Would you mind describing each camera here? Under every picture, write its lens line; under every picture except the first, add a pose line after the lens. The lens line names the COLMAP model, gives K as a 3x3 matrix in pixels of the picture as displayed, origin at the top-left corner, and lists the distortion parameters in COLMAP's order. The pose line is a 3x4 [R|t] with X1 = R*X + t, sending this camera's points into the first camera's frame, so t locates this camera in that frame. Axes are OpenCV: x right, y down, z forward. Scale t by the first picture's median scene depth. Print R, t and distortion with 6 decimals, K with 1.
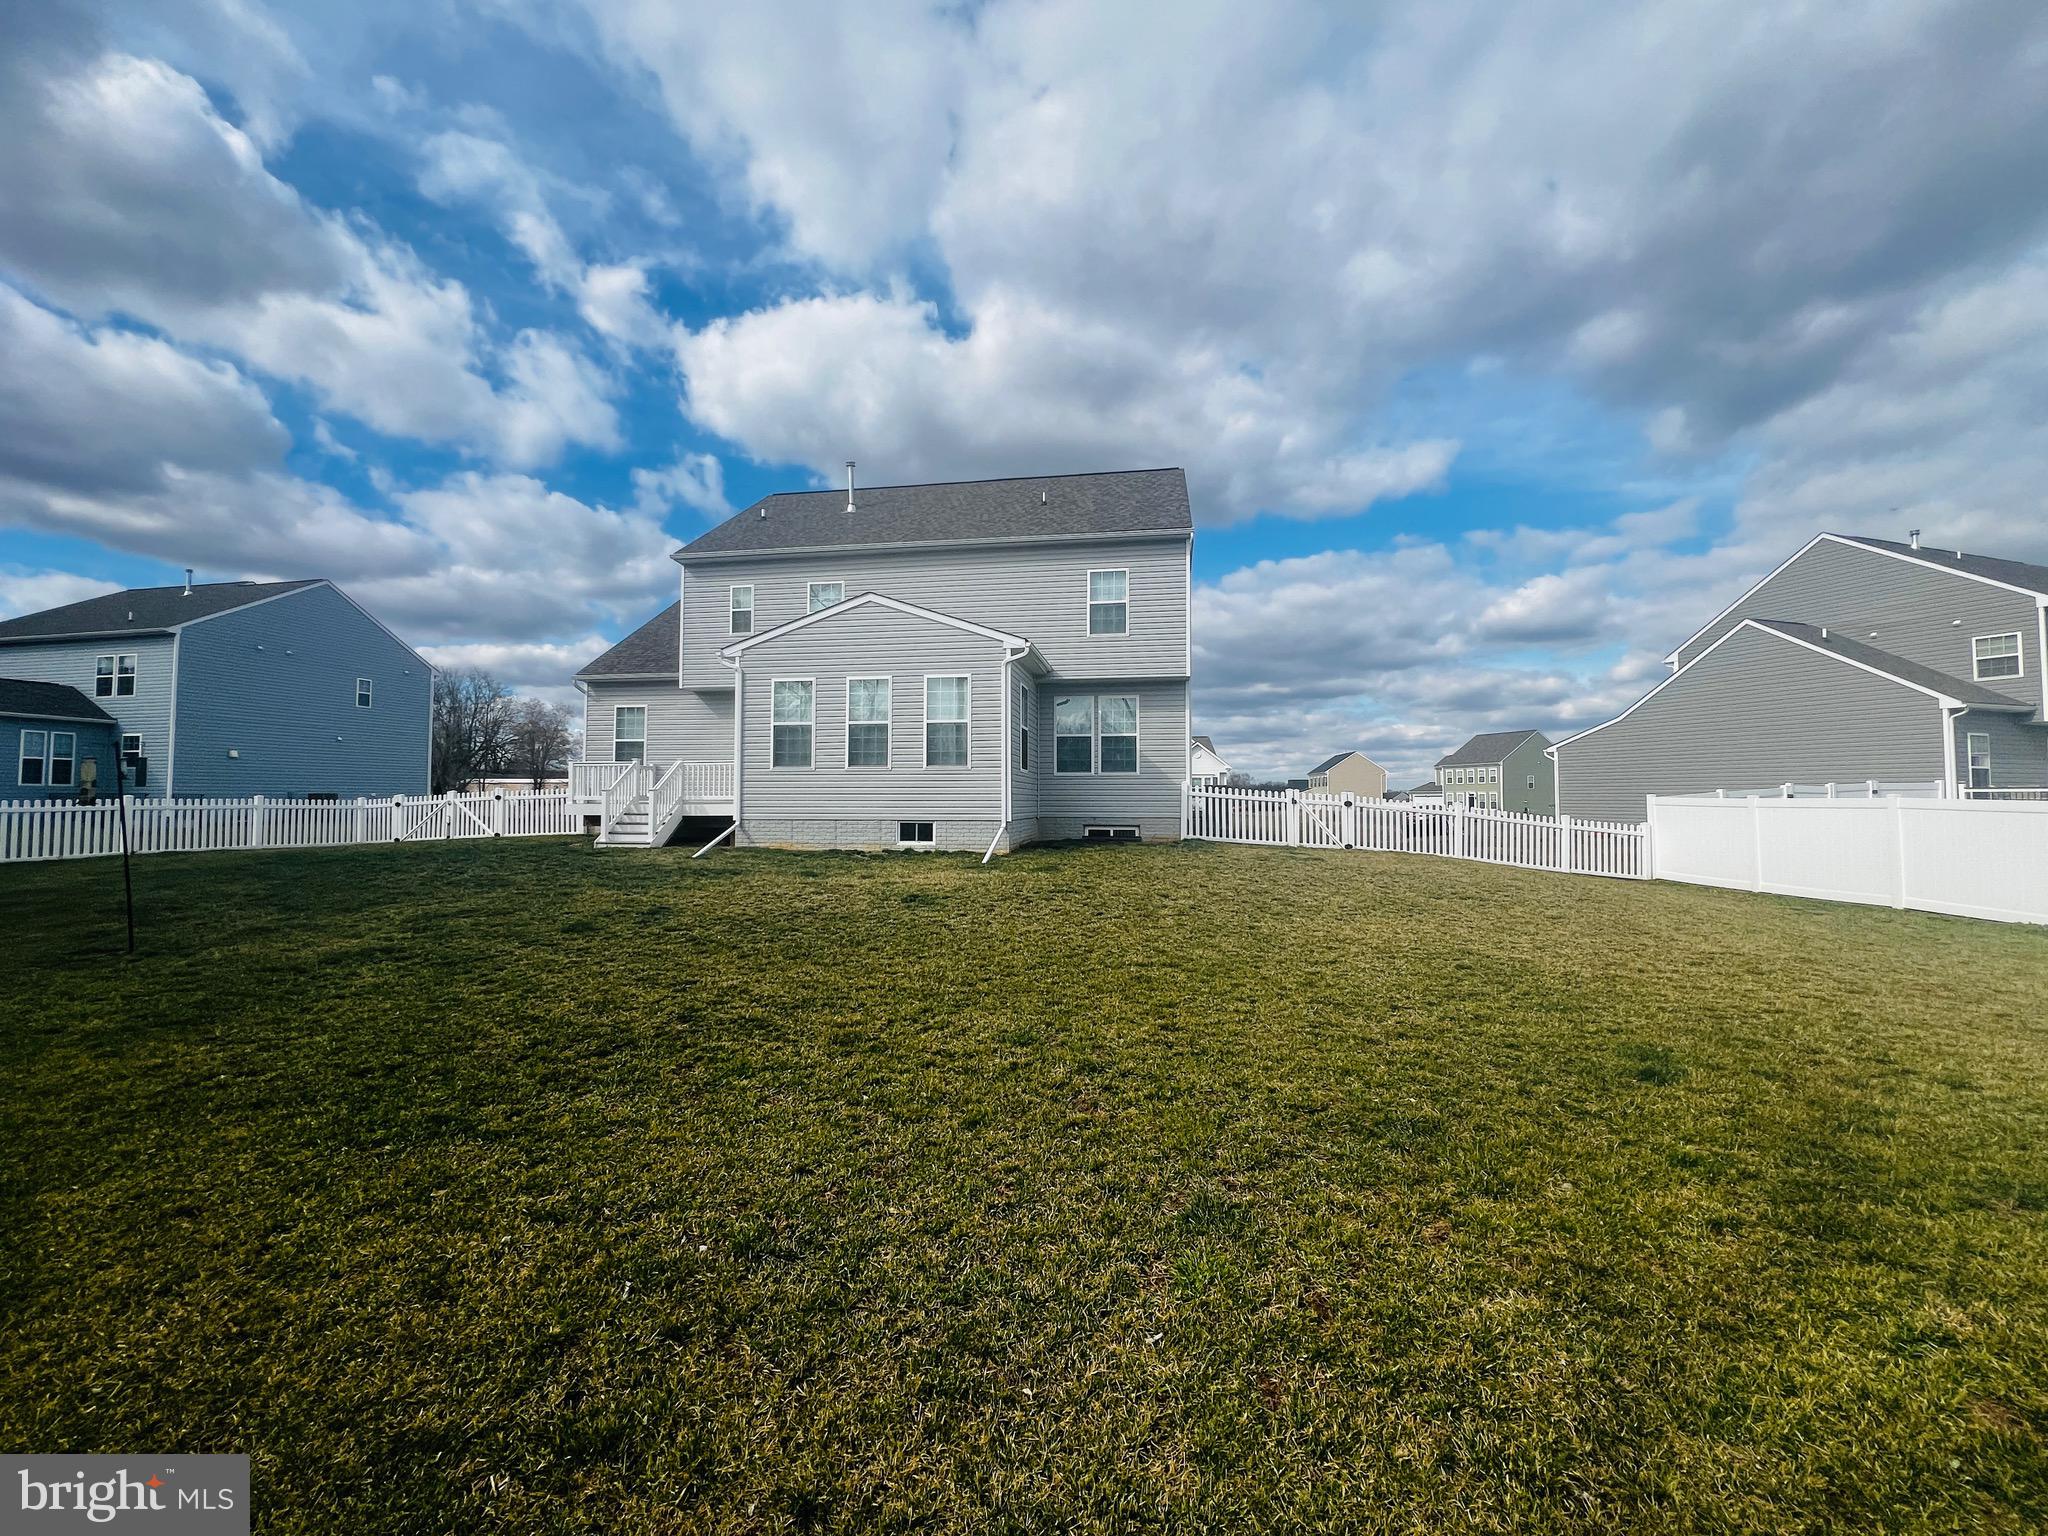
lens RADIAL K [[817.3, 0, 1024.0], [0, 817.3, 768.0], [0, 0, 1]] dist [-0.061742, -0.000065]
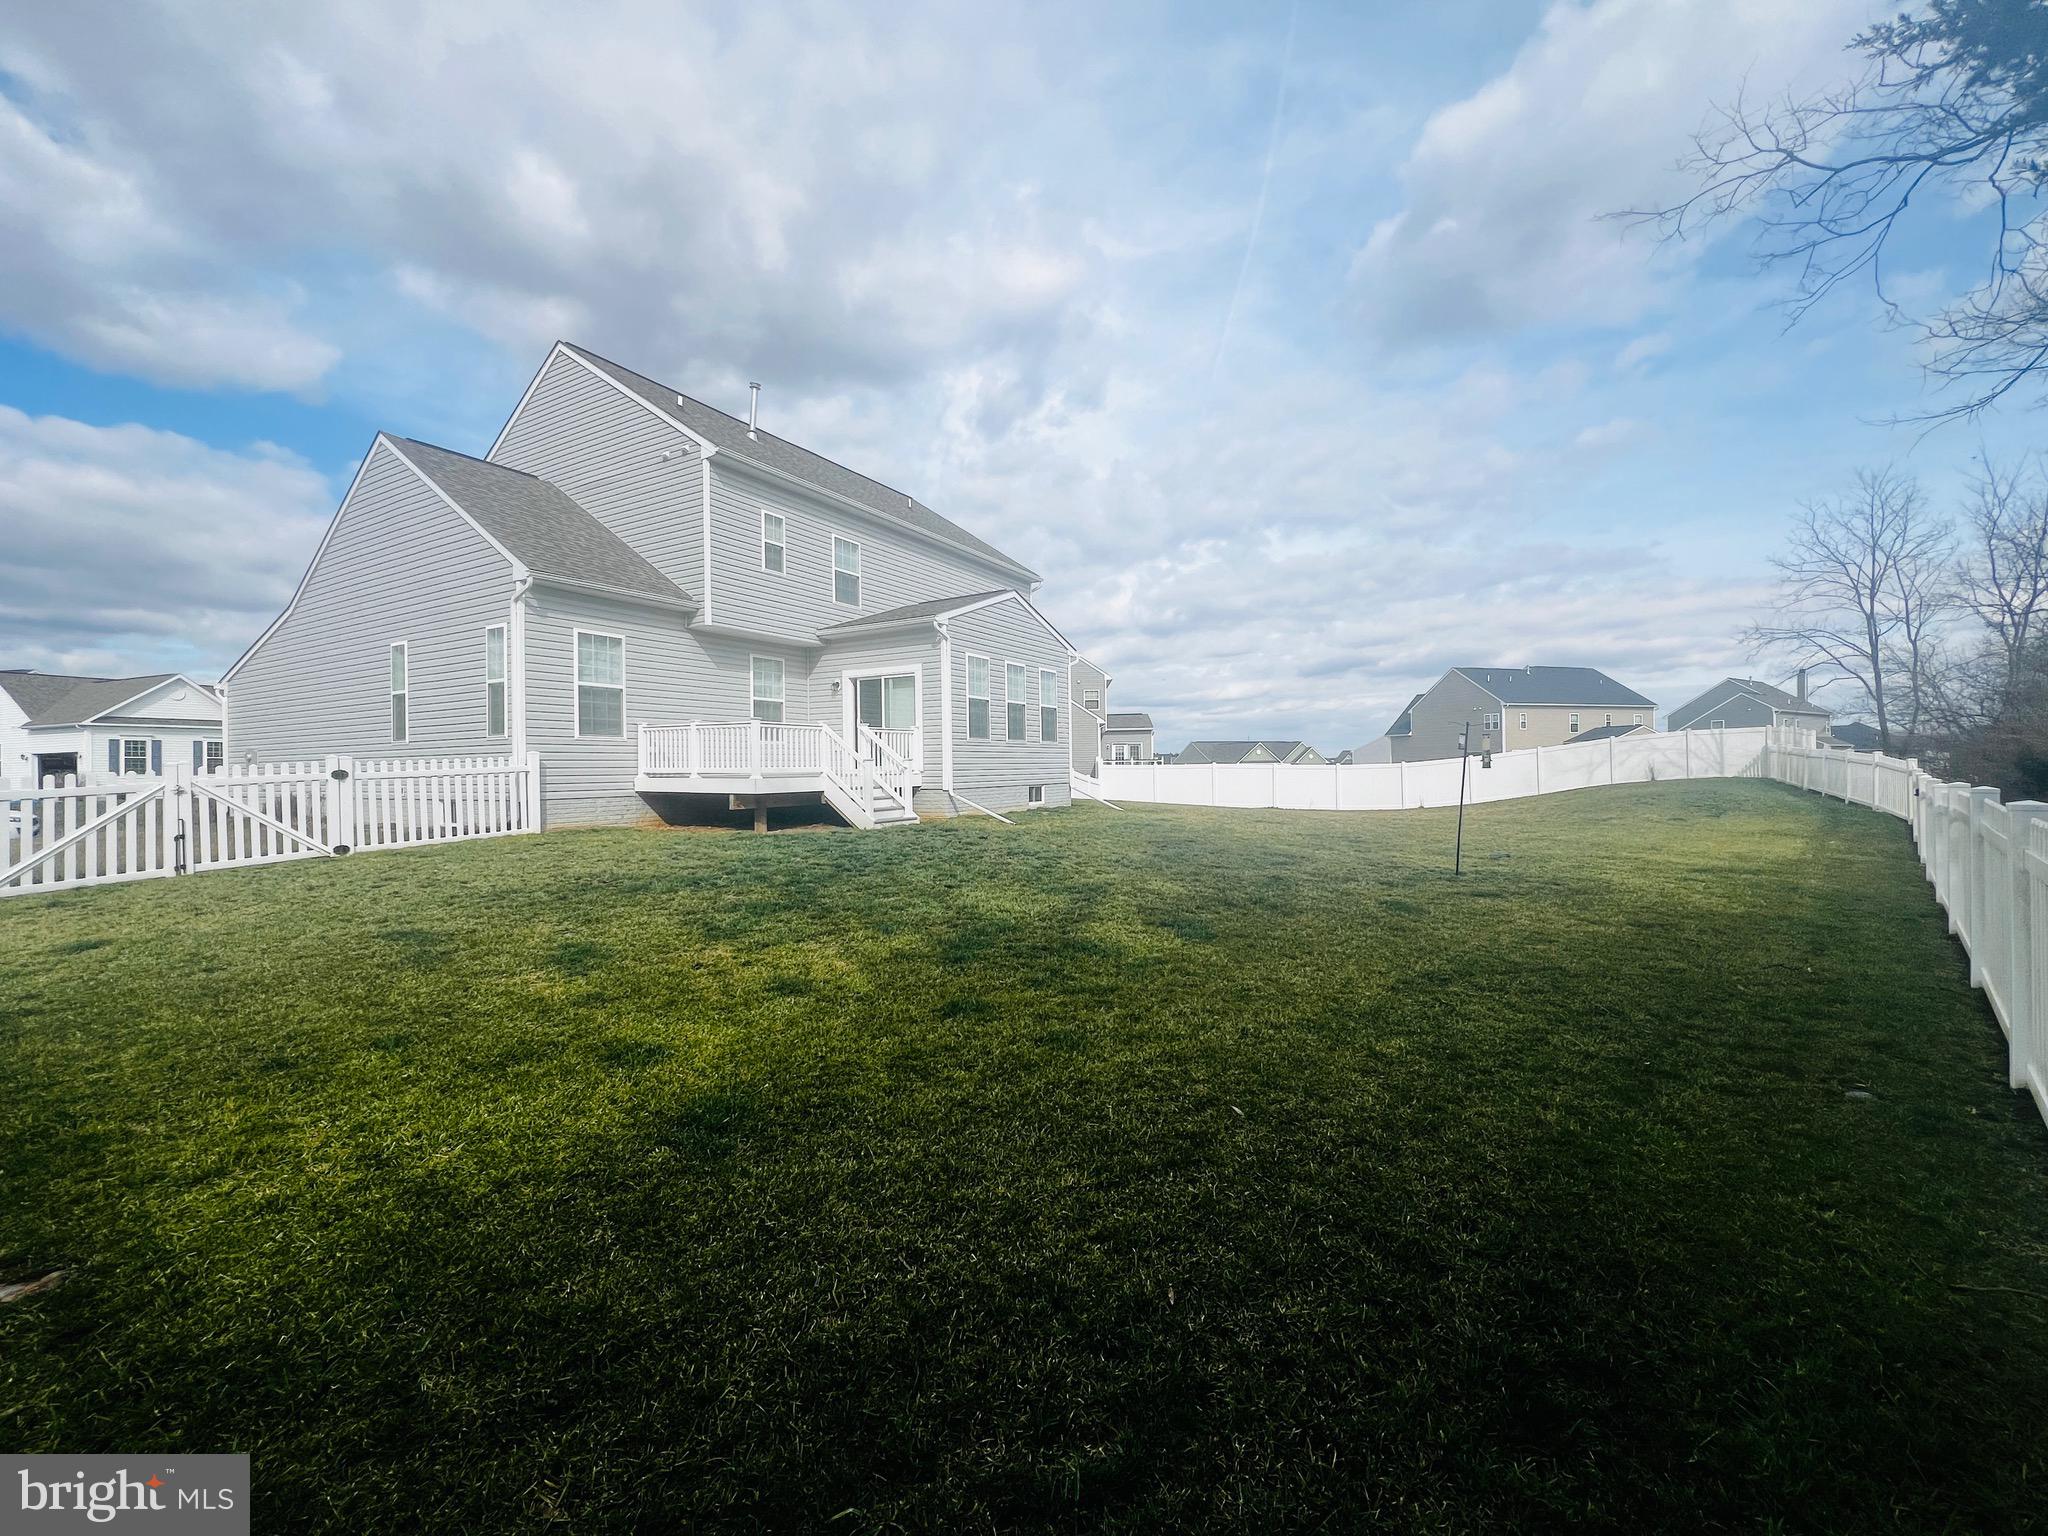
lens RADIAL K [[821.1, 0, 1022.5], [0, 821.1, 762.9], [0, 0, 1]] dist [-0.001792, -0.000162]
pose [[0.373500, 0.000535, 0.927630, -1.088088], [-0.024625, 0.999653, 0.009339, 0.016853], [-0.927303, -0.026331, 0.373383, 0.465668]]
